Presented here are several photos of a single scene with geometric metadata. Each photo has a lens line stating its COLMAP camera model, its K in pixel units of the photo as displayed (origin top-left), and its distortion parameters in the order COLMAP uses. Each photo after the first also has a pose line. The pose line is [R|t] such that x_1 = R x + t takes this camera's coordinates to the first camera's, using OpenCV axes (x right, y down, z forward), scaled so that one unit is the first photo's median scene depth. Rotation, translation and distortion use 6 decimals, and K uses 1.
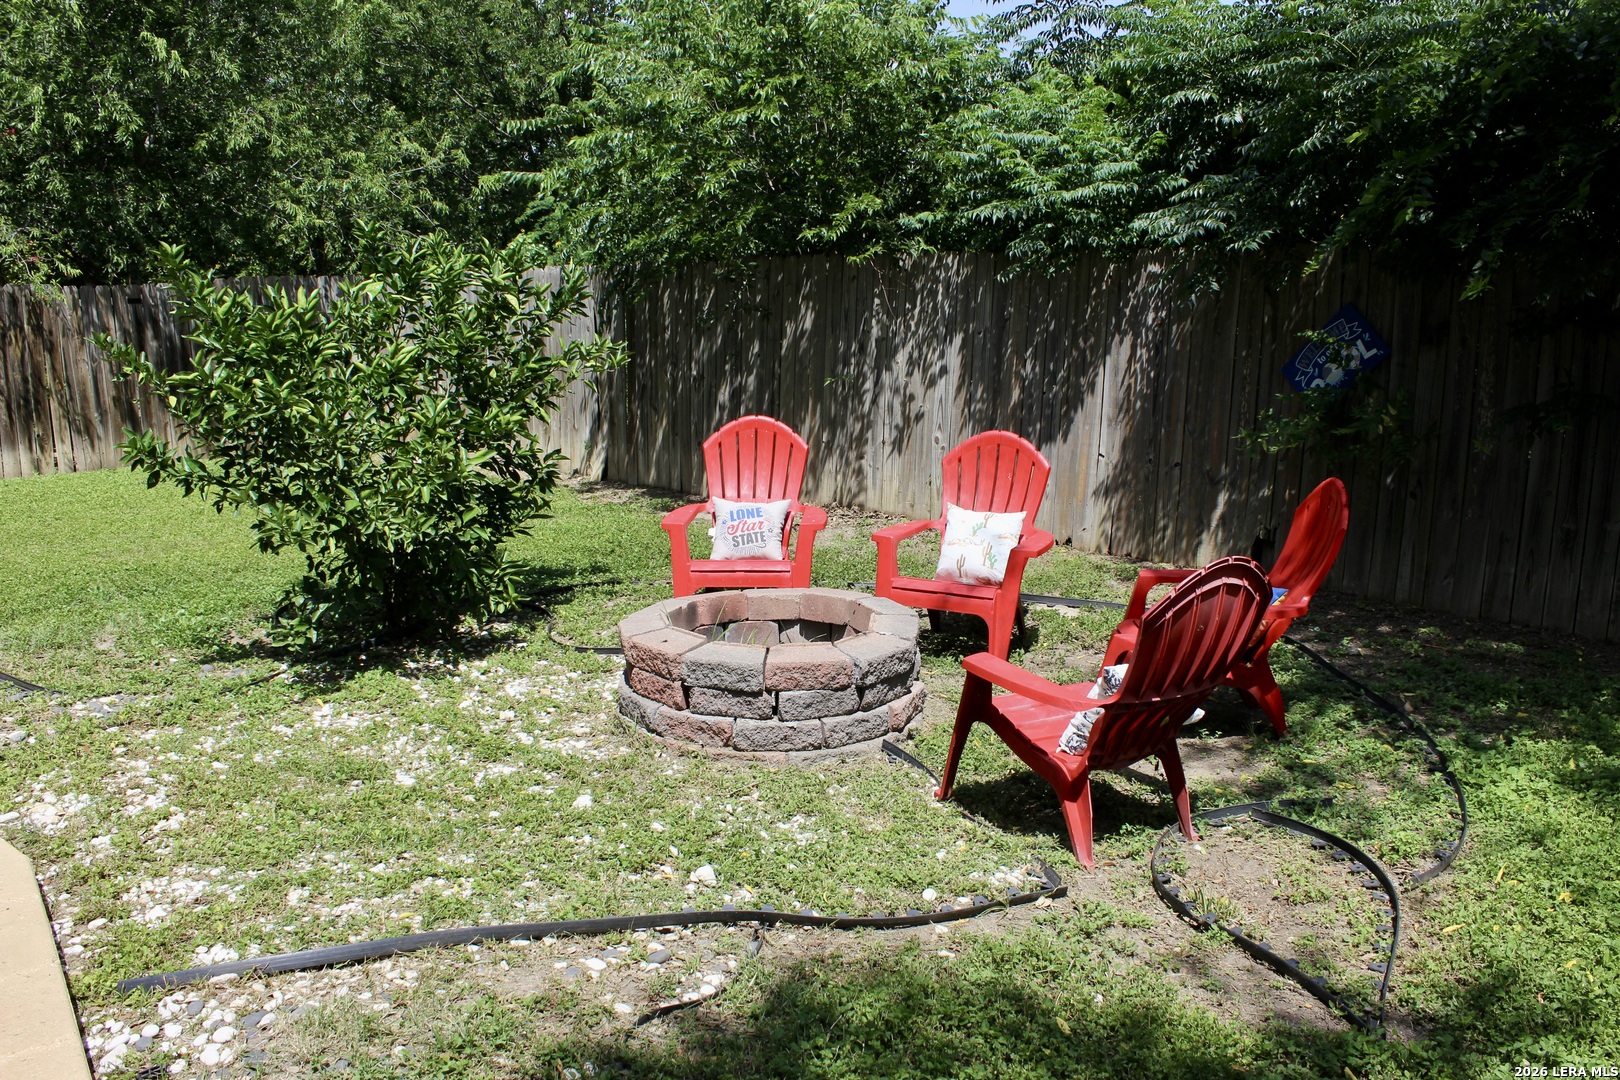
lens RADIAL K [[1369.6, 0, 809.7], [0, 1369.6, 541.7], [0, 0, 1]] dist [-0.166539, 0.144420]
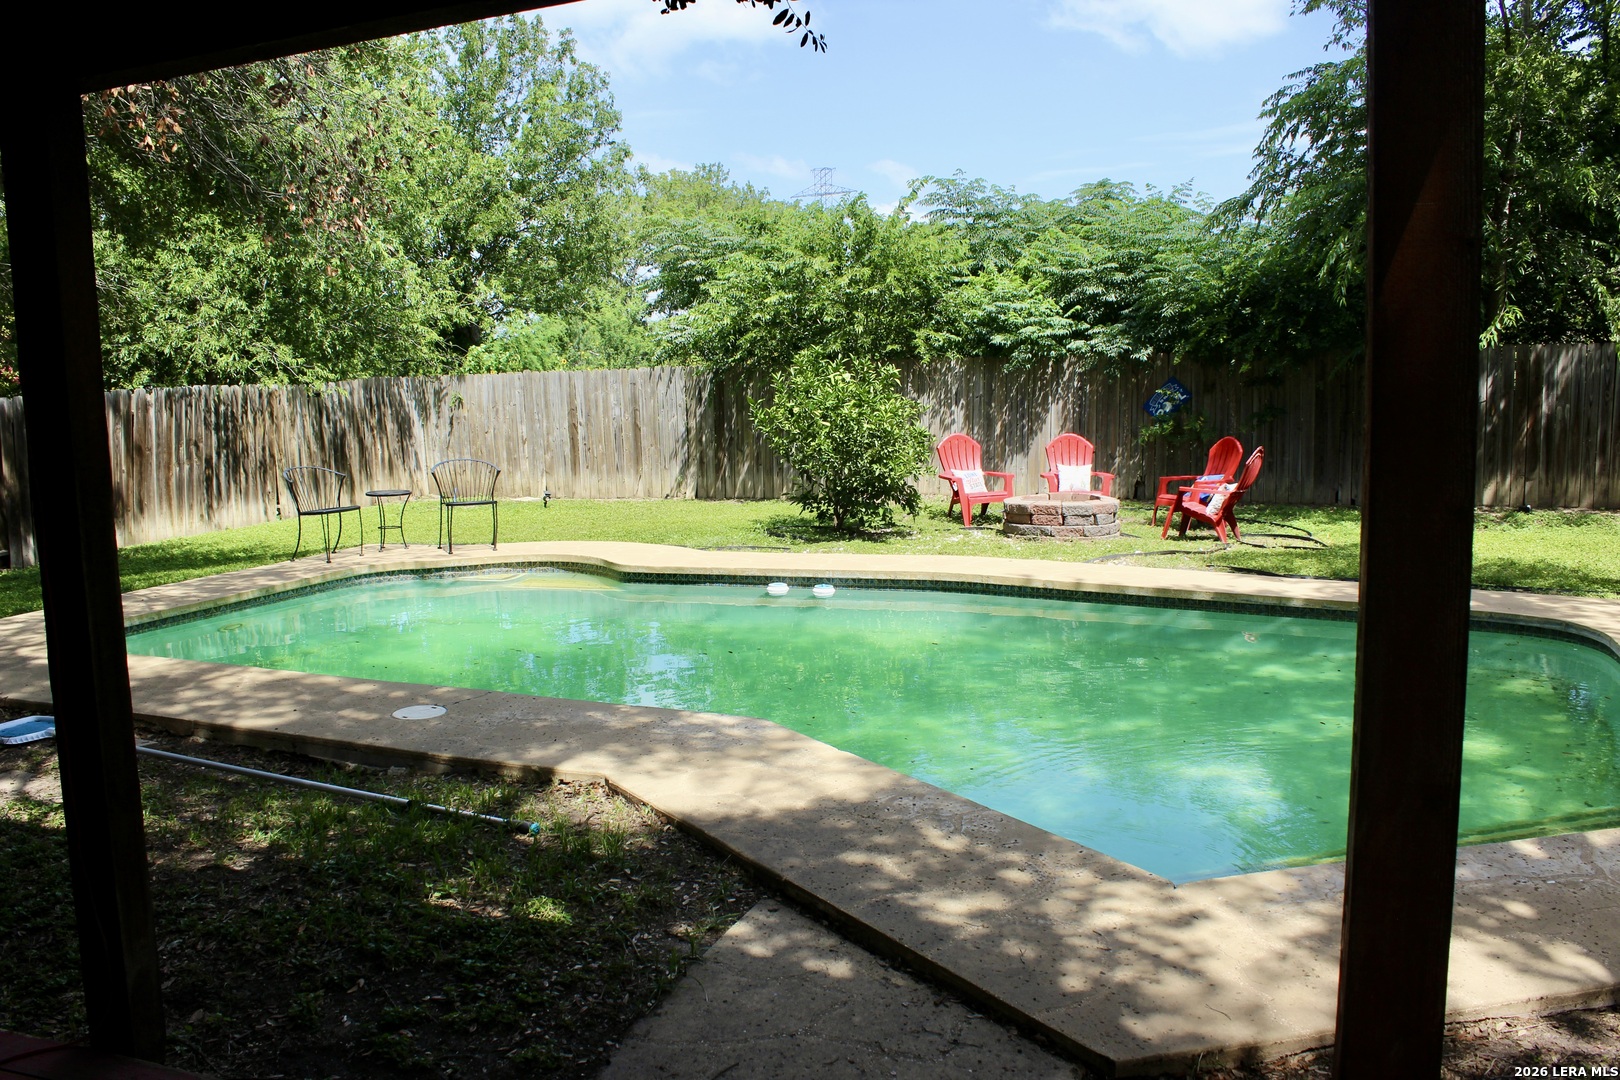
lens RADIAL K [[1369.6, 0, 809.7], [0, 1369.6, 538.5], [0, 0, 1]] dist [-0.166539, 0.144420]
pose [[0.899257, -0.062193, 0.432977, -1.227696], [0.098238, 0.993270, -0.061359, 0.190782], [-0.426247, 0.097712, 0.899314, -0.858289]]
